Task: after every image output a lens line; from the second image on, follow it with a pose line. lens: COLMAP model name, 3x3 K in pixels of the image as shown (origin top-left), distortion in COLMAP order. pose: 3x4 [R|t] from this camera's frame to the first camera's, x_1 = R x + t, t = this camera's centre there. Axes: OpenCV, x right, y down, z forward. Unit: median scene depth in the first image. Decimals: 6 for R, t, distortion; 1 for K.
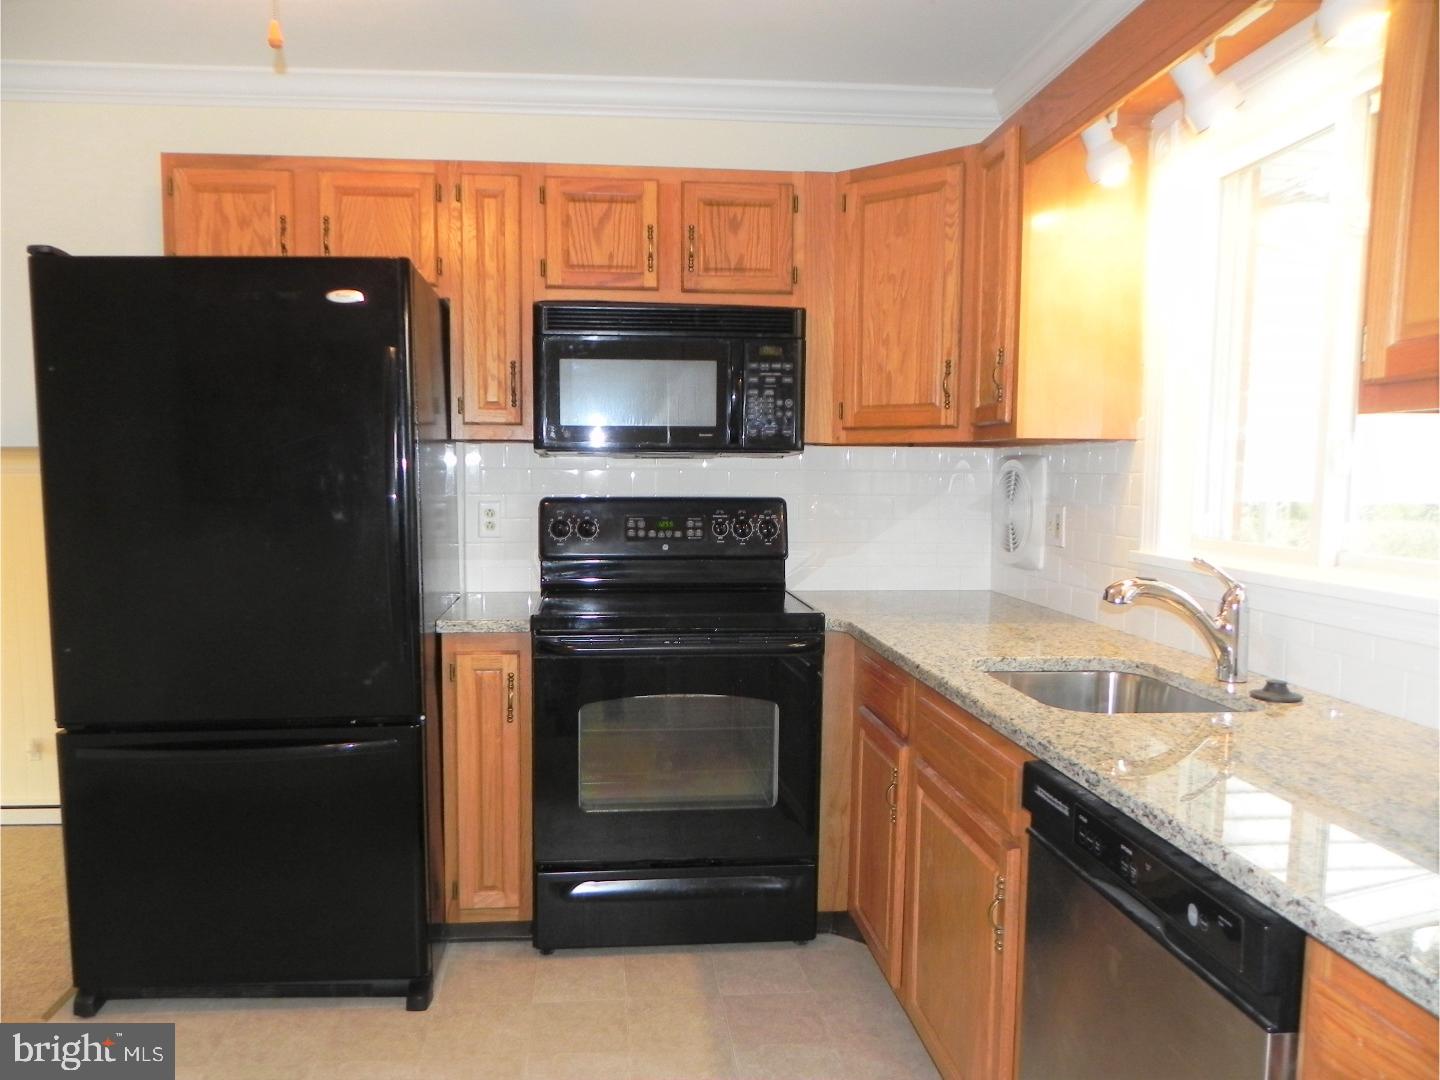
lens RADIAL K [[1094.6, 0, 704.2], [0, 1094.6, 573.3], [0, 0, 1]] dist [0.020498, 0.000567]
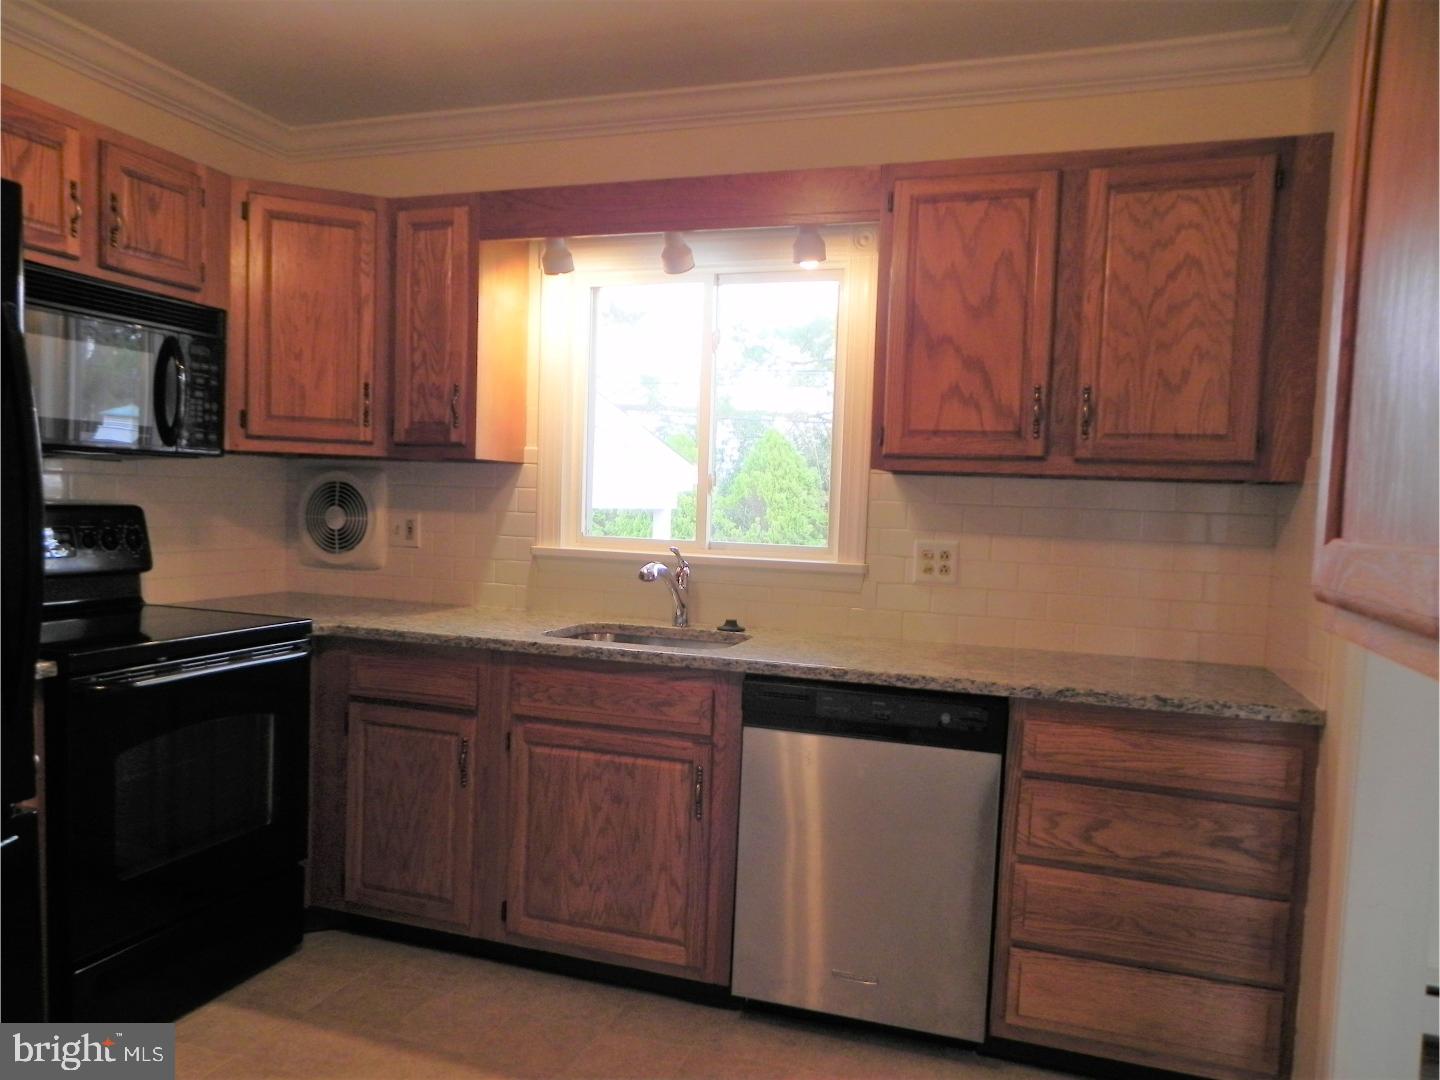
lens RADIAL K [[1094.6, 0, 704.2], [0, 1094.6, 573.3], [0, 0, 1]] dist [0.020498, 0.000567]
pose [[0.421587, -0.057255, 0.904979, -0.624812], [0.055117, 0.997777, 0.037449, -0.023229], [-0.905111, 0.034092, 0.423806, 0.214605]]
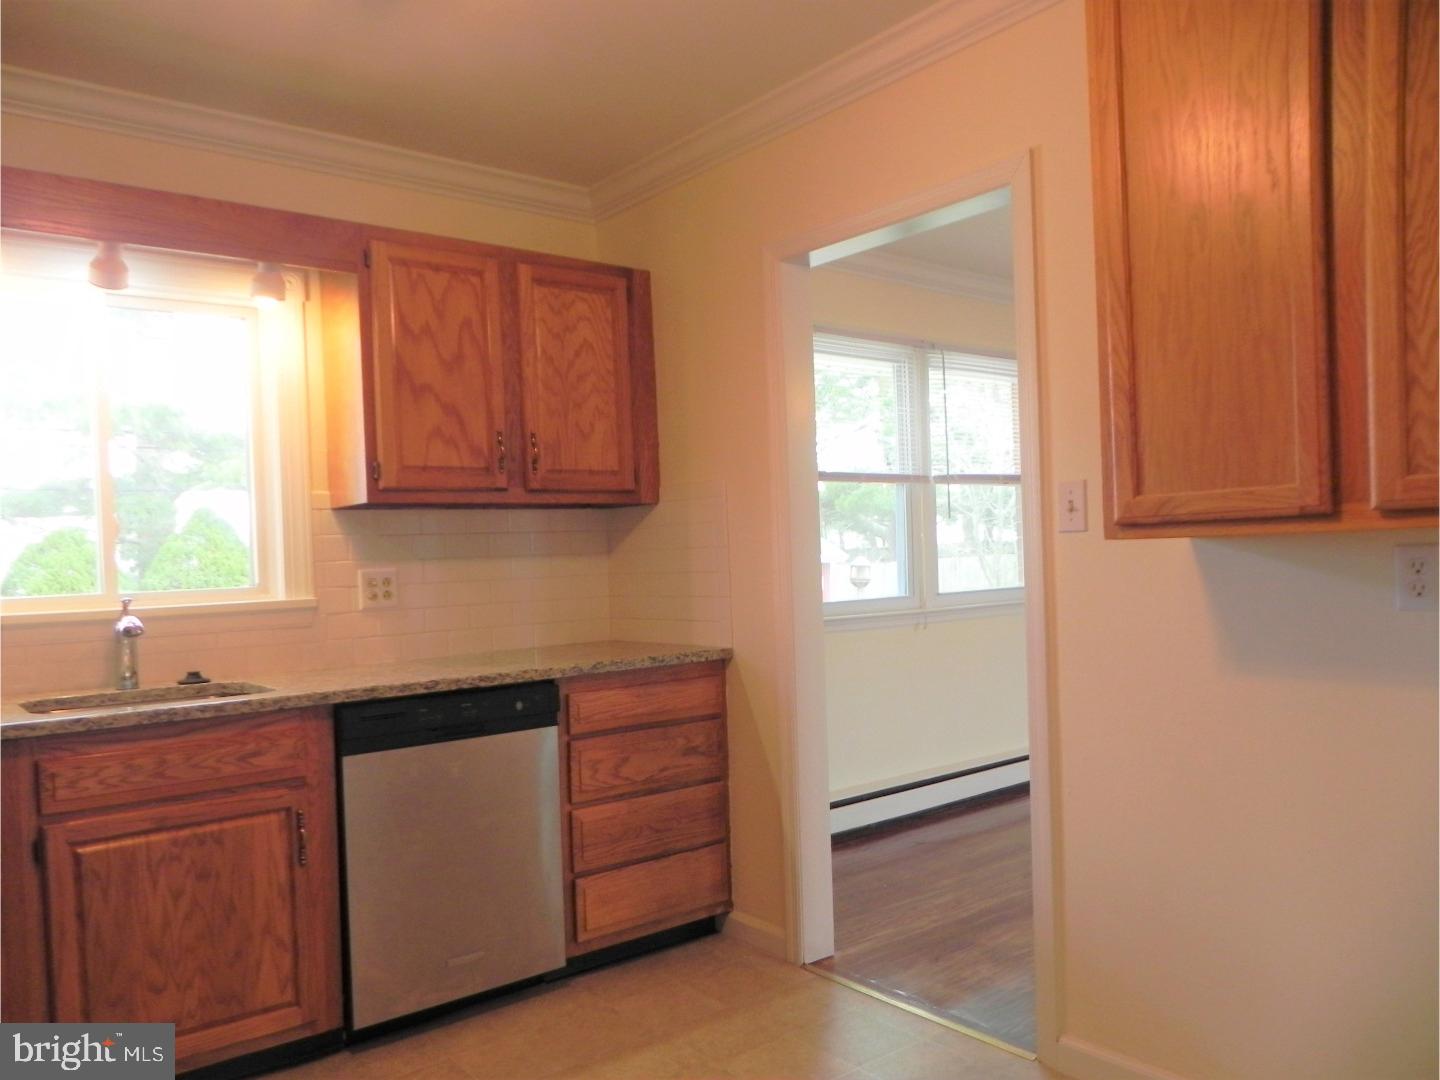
lens RADIAL K [[1108.4, 0, 718.7], [0, 1108.4, 572.1], [0, 0, 1]] dist [-0.000780, -0.007735]
pose [[-0.548528, -0.002193, 0.836129, -0.732588], [0.112474, 0.990714, 0.076385, -0.046882], [-0.828533, 0.135942, -0.543188, 0.770058]]
